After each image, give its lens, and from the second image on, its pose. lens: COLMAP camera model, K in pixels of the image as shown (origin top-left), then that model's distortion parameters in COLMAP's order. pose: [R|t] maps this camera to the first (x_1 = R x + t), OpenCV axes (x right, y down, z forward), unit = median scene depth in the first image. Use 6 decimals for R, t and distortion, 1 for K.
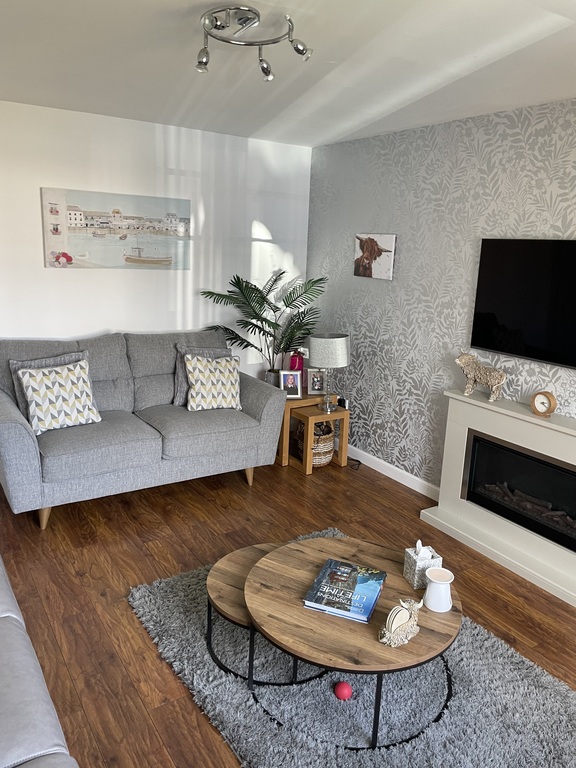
lens RADIAL K [[583.4, 0, 286.8], [0, 583.4, 375.3], [0, 0, 1]] dist [0.091925, -0.133983]
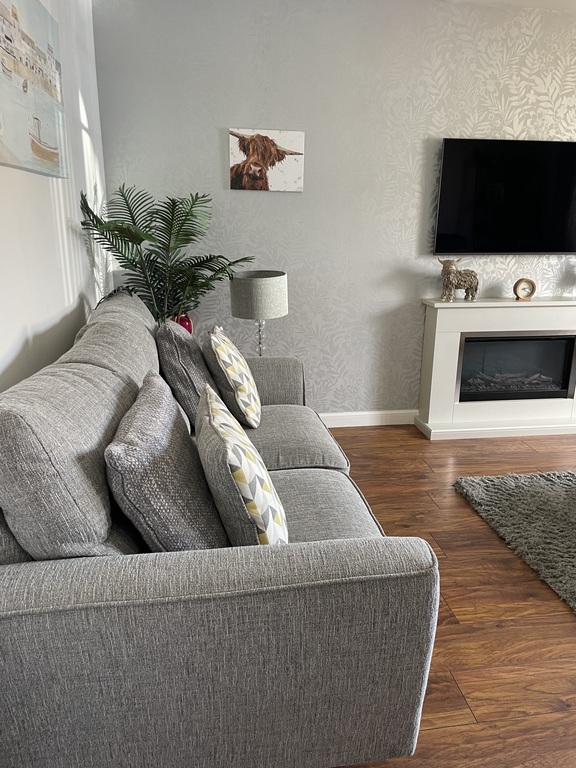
lens RADIAL K [[598.0, 0, 298.2], [0, 598.0, 386.4], [0, 0, 1]] dist [0.050994, -0.005942]
pose [[0.393837, -0.298092, 0.869502, -0.621459], [0.207227, 0.950395, 0.231962, -0.102941], [-0.895516, 0.088829, 0.436073, 0.679550]]
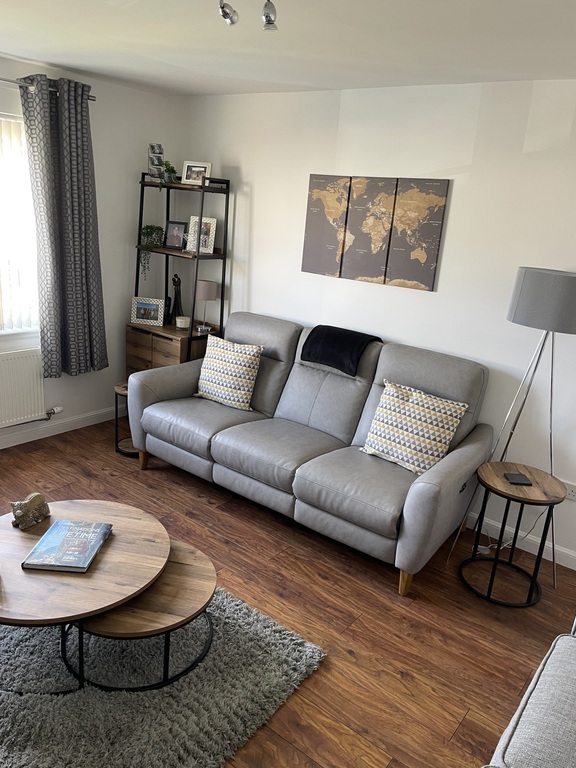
lens RADIAL K [[581.4, 0, 292.0], [0, 581.4, 383.2], [0, 0, 1]] dist [0.100573, -0.136269]
pose [[-0.930514, -0.014115, -0.365984, 0.067544], [-0.196499, 0.862508, 0.466334, -0.251429], [0.309082, 0.505846, -0.805350, 1.006144]]
